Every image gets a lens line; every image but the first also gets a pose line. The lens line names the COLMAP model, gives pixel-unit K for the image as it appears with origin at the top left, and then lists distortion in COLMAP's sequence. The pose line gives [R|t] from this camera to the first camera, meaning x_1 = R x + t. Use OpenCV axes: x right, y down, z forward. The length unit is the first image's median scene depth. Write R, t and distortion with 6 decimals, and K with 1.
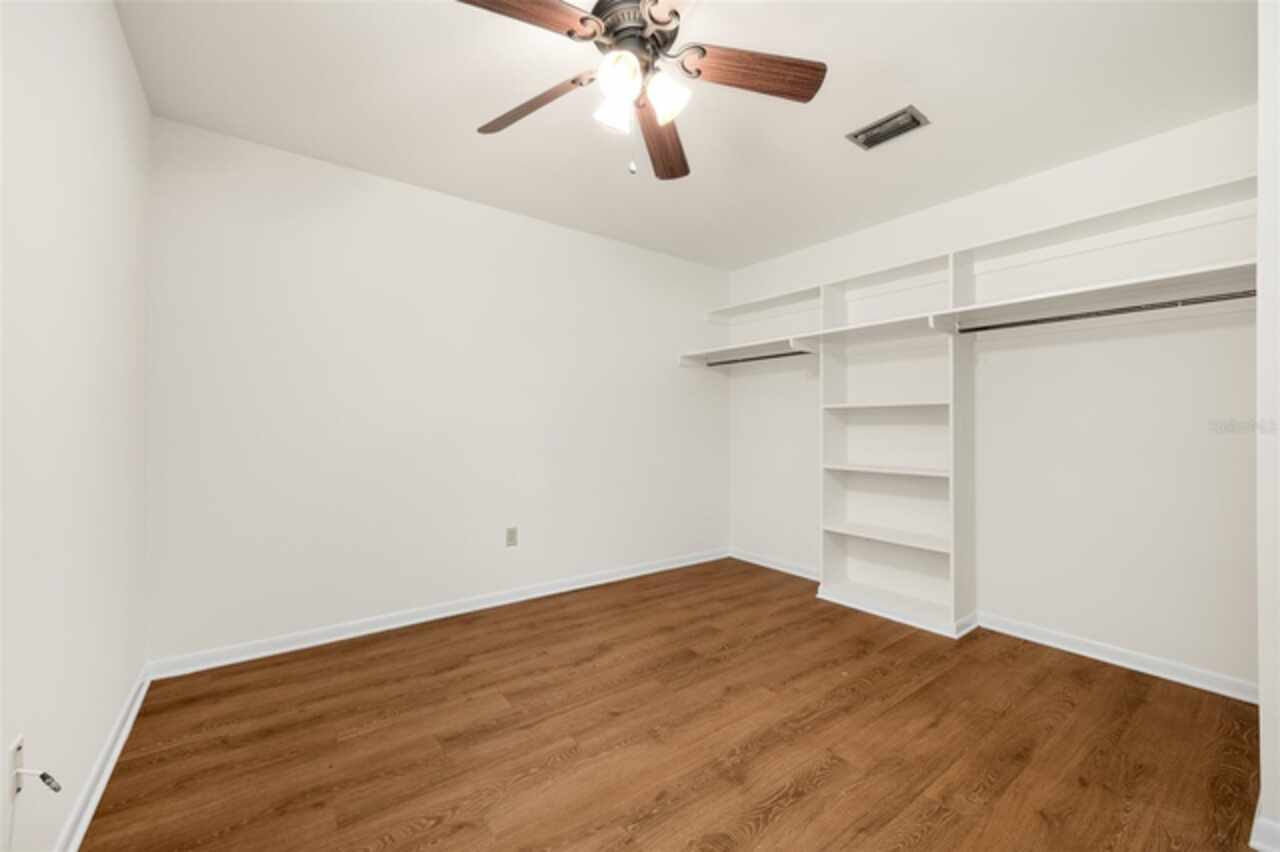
lens RADIAL K [[510.2, 0, 639.3], [0, 510.2, 425.4], [0, 0, 1]] dist [0.002446, -0.000628]
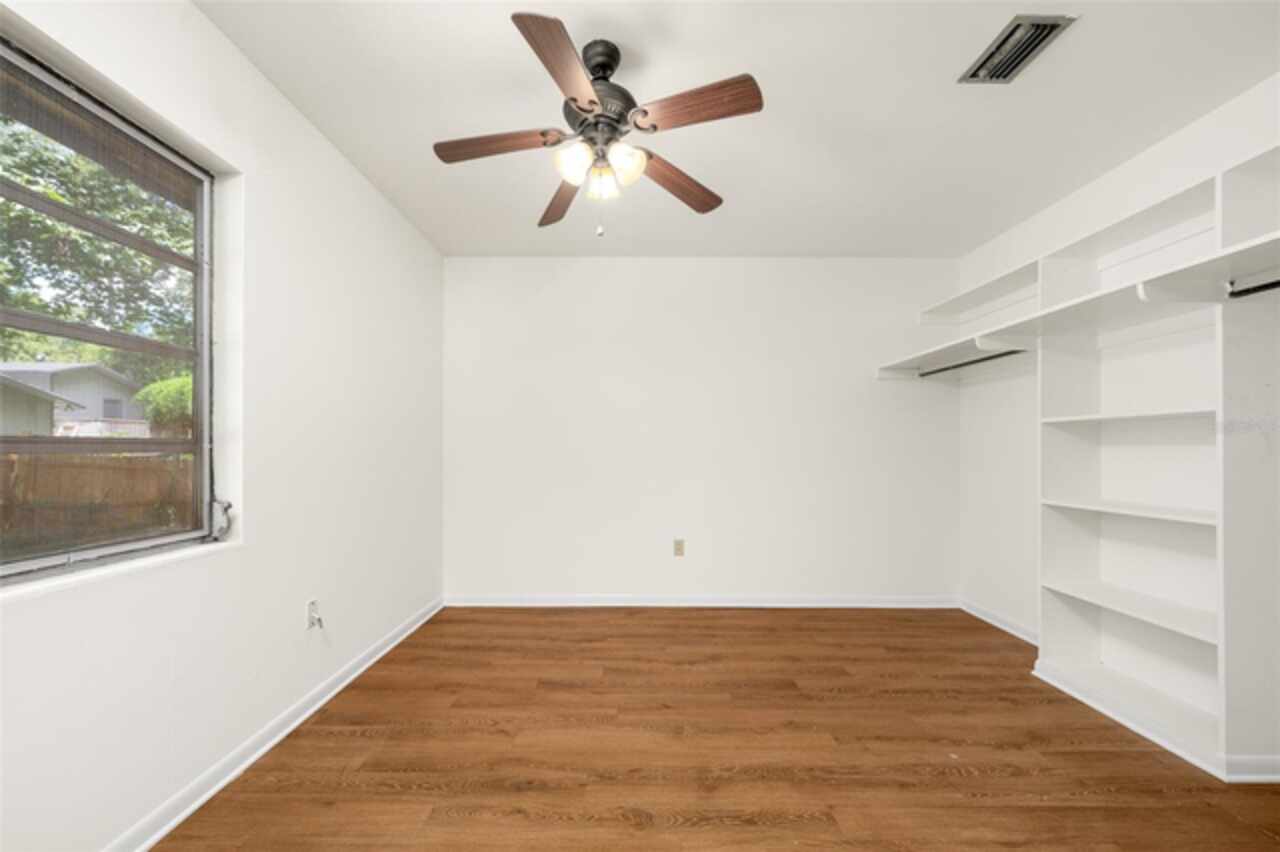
lens RADIAL K [[510.2, 0, 618.9], [0, 510.2, 450.2], [0, 0, 1]] dist [0.002446, -0.000628]
pose [[0.796040, -0.001973, -0.605241, 0.450209], [0.003371, 0.999994, 0.001174, 0.004259], [0.605235, -0.002975, 0.796042, 0.044655]]
